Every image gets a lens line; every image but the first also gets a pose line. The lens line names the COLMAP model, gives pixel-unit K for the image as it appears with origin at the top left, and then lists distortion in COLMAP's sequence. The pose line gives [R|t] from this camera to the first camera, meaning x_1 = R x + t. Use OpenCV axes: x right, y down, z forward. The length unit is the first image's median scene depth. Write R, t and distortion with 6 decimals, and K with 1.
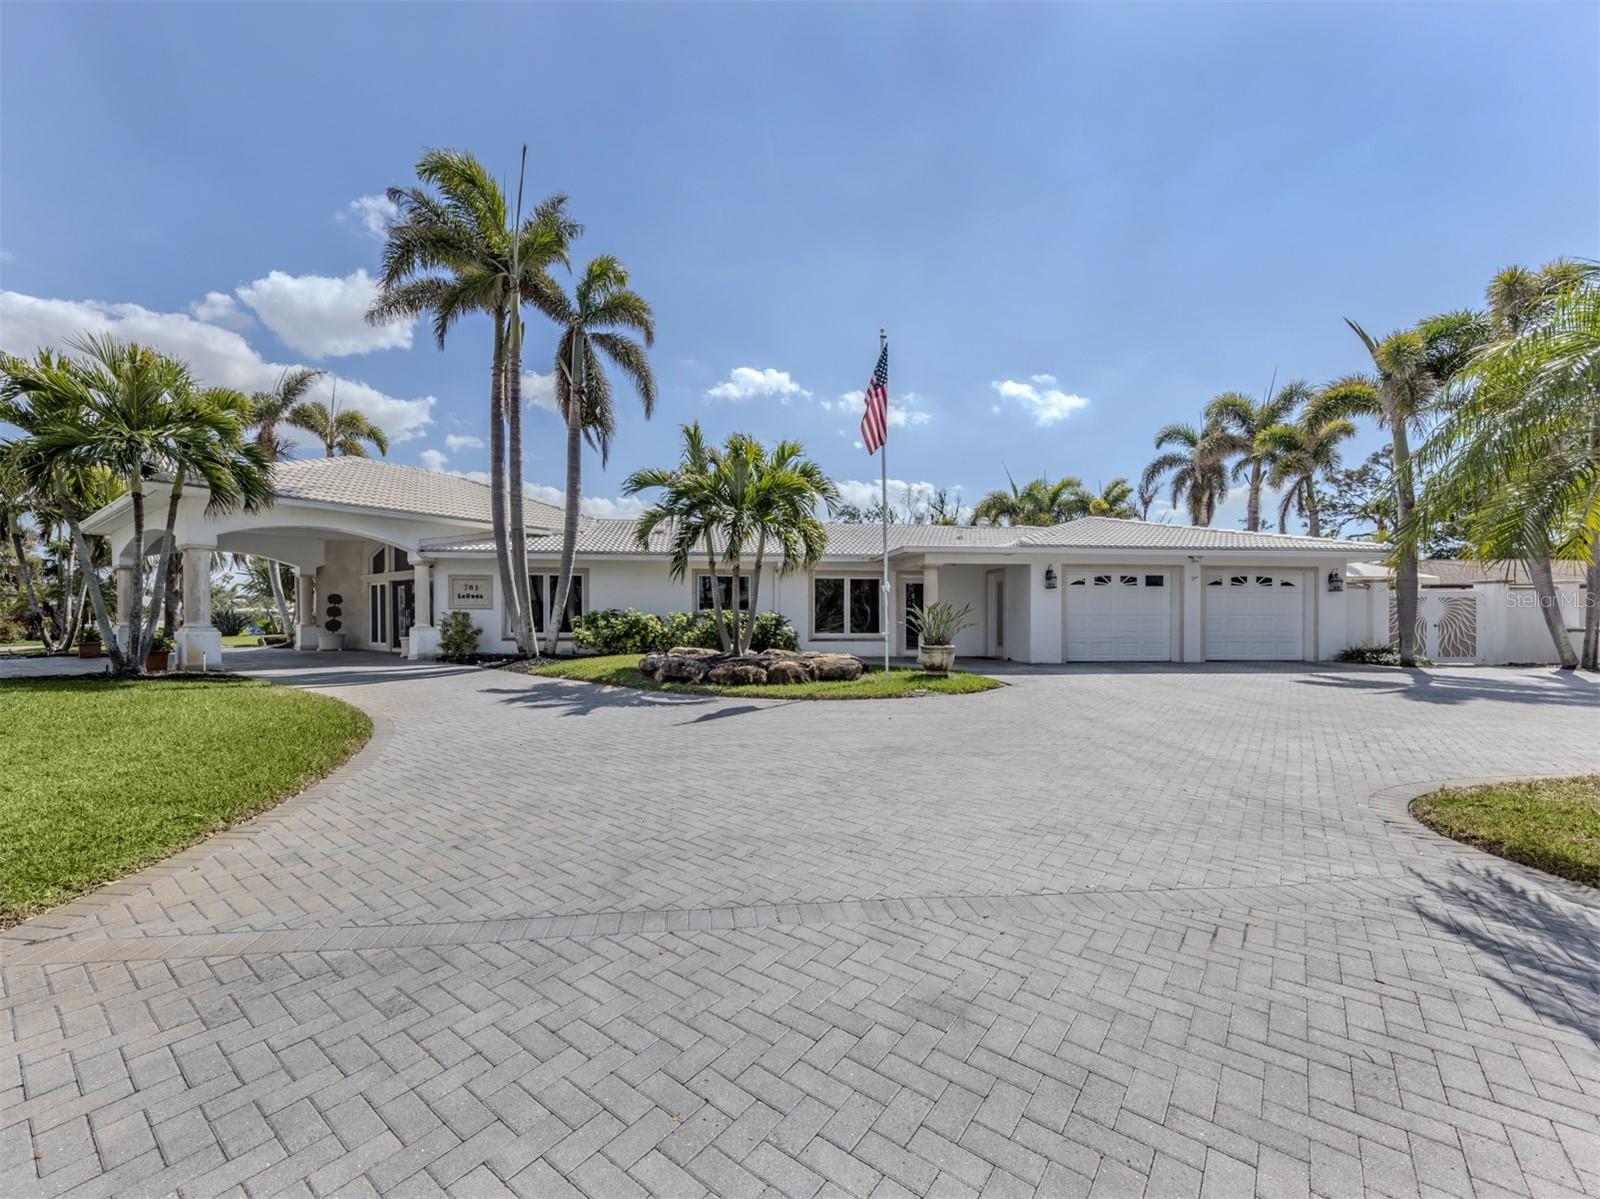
lens RADIAL K [[576.4, 0, 802.7], [0, 576.4, 594.3], [0, 0, 1]] dist [0.016462, -0.002981]
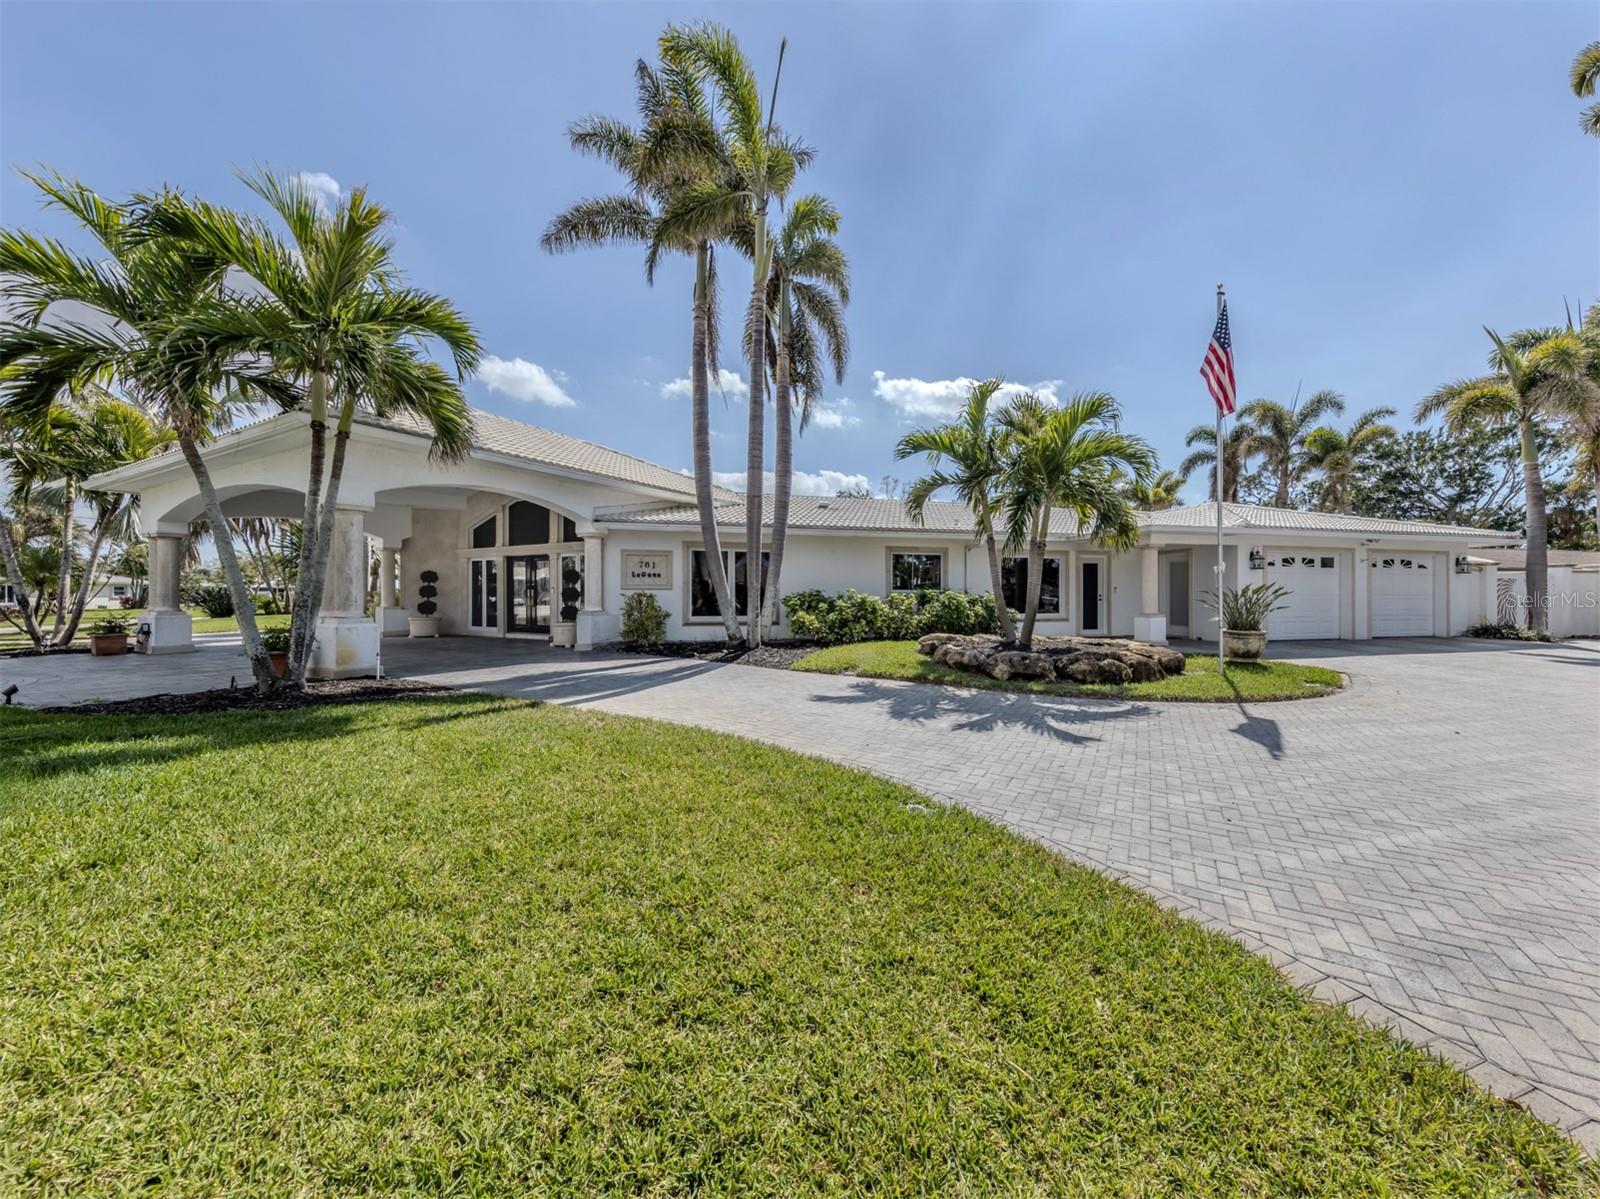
lens RADIAL K [[499.8, 0, 800.2], [0, 499.8, 567.5], [0, 0, 1]] dist [0.001293, 0.000036]
pose [[0.988942, 0.006004, 0.148180, -0.471736], [-0.004849, 0.999955, -0.008155, -0.002385], [-0.148223, 0.007346, 0.988927, 0.239700]]
